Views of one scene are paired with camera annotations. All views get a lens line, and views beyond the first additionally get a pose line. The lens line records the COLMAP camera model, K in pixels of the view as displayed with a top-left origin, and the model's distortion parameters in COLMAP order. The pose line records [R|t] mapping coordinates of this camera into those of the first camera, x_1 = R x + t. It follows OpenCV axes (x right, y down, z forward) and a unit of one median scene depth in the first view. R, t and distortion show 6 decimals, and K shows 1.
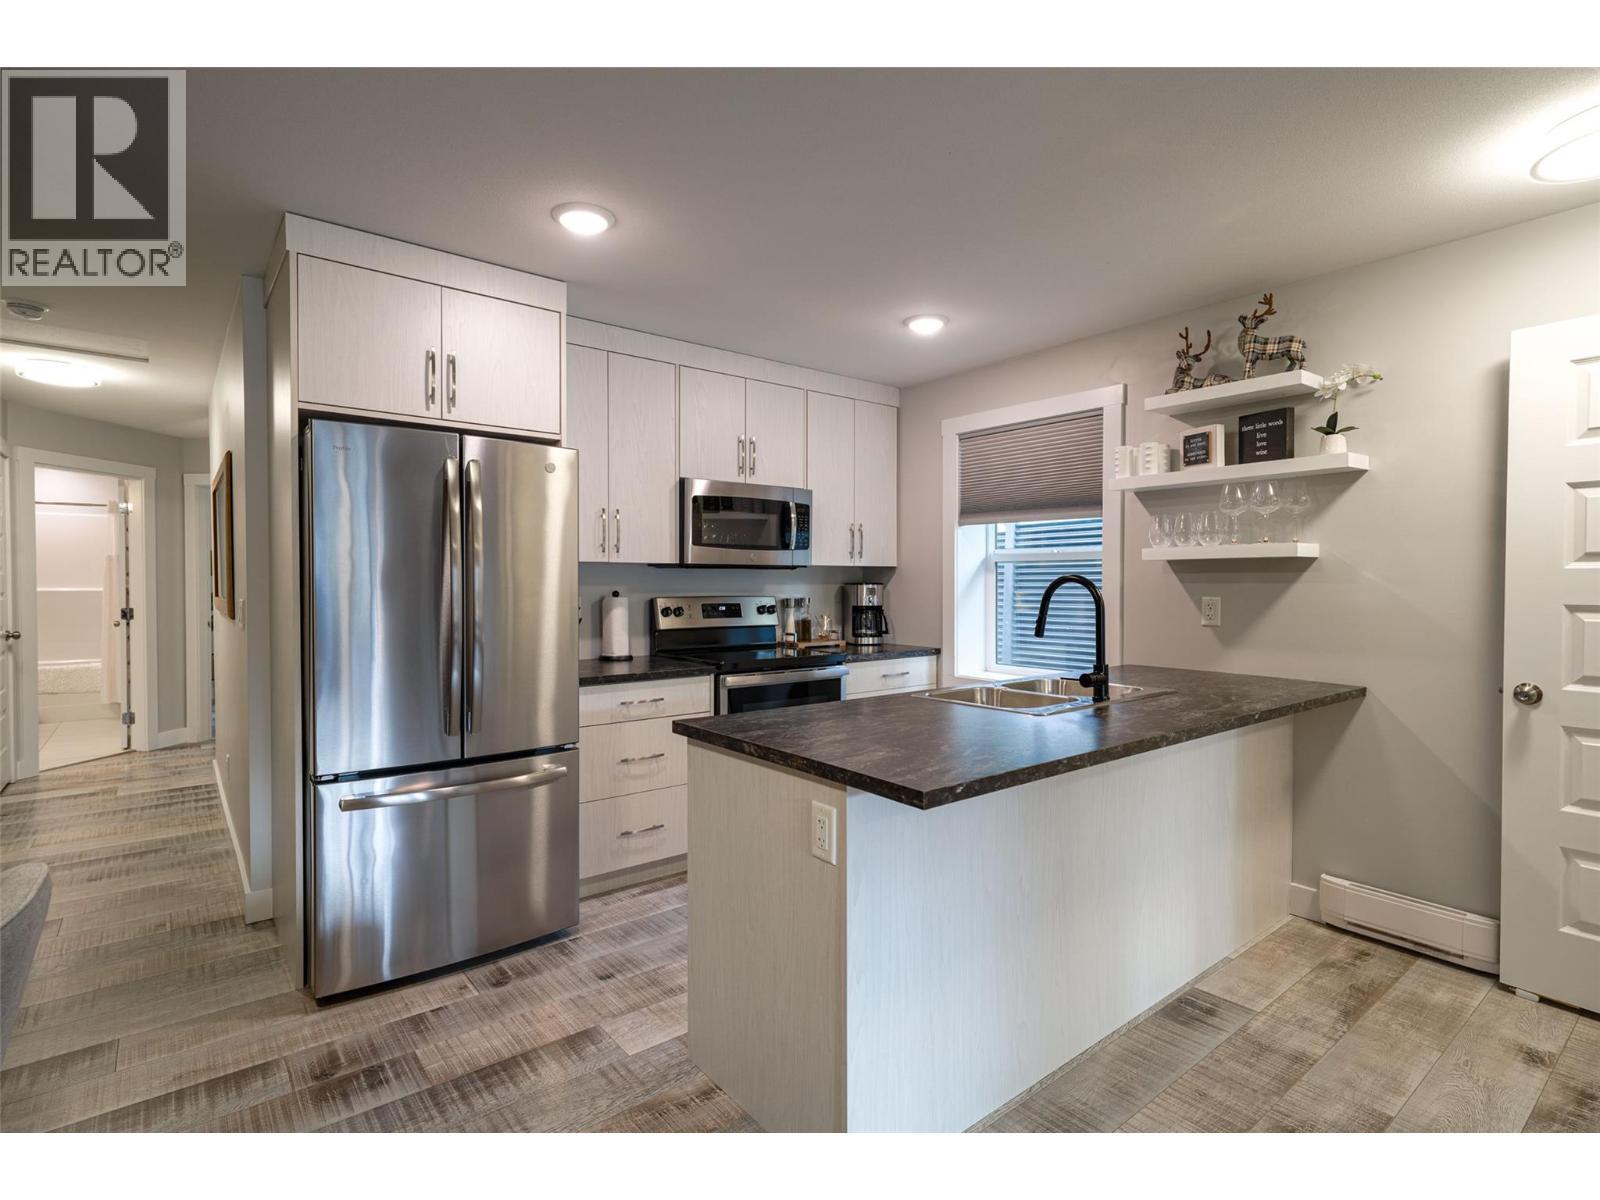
lens RADIAL K [[772.4, 0, 799.6], [0, 772.4, 593.7], [0, 0, 1]] dist [0.015668, -0.000686]
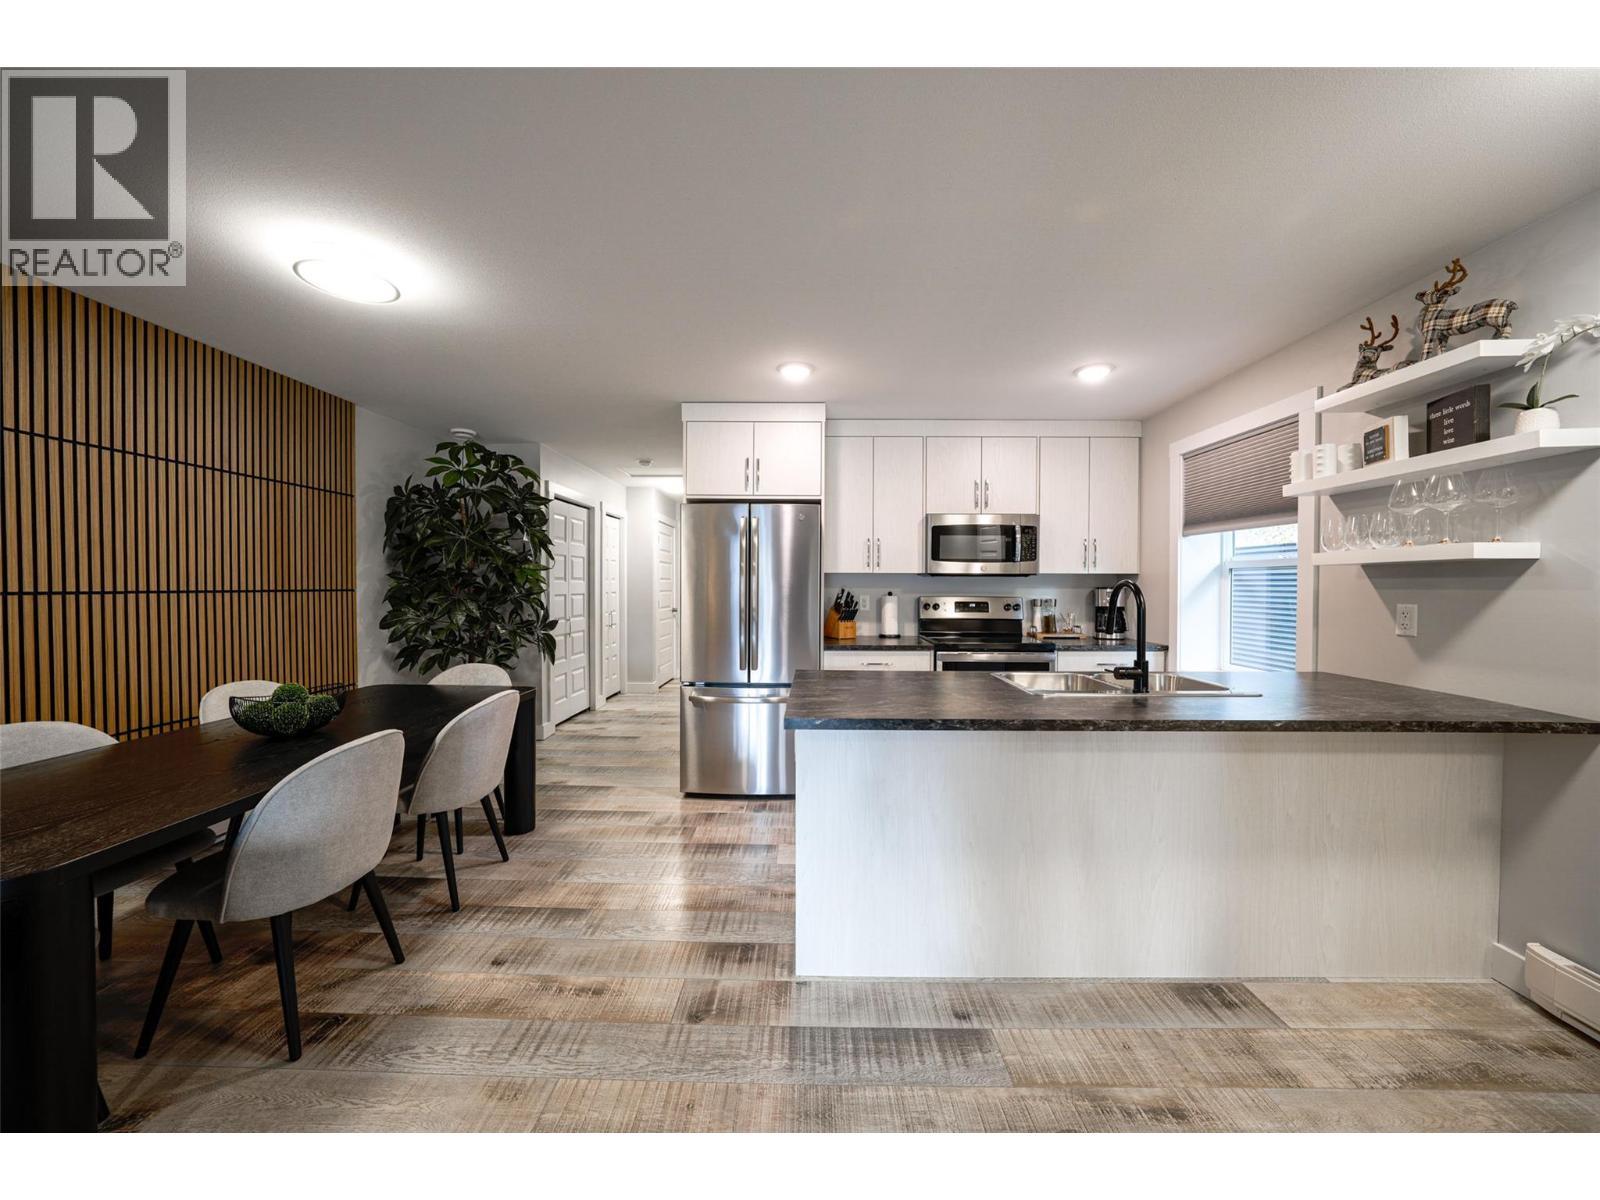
lens RADIAL K [[548.8, 0, 804.1], [0, 548.8, 593.5], [0, 0, 1]] dist [0.001787, 0.000583]
pose [[0.789746, 0.012240, -0.613312, 0.363175], [-0.013386, 0.999907, 0.002719, -0.000790], [0.613288, 0.006063, 0.789836, 0.054592]]
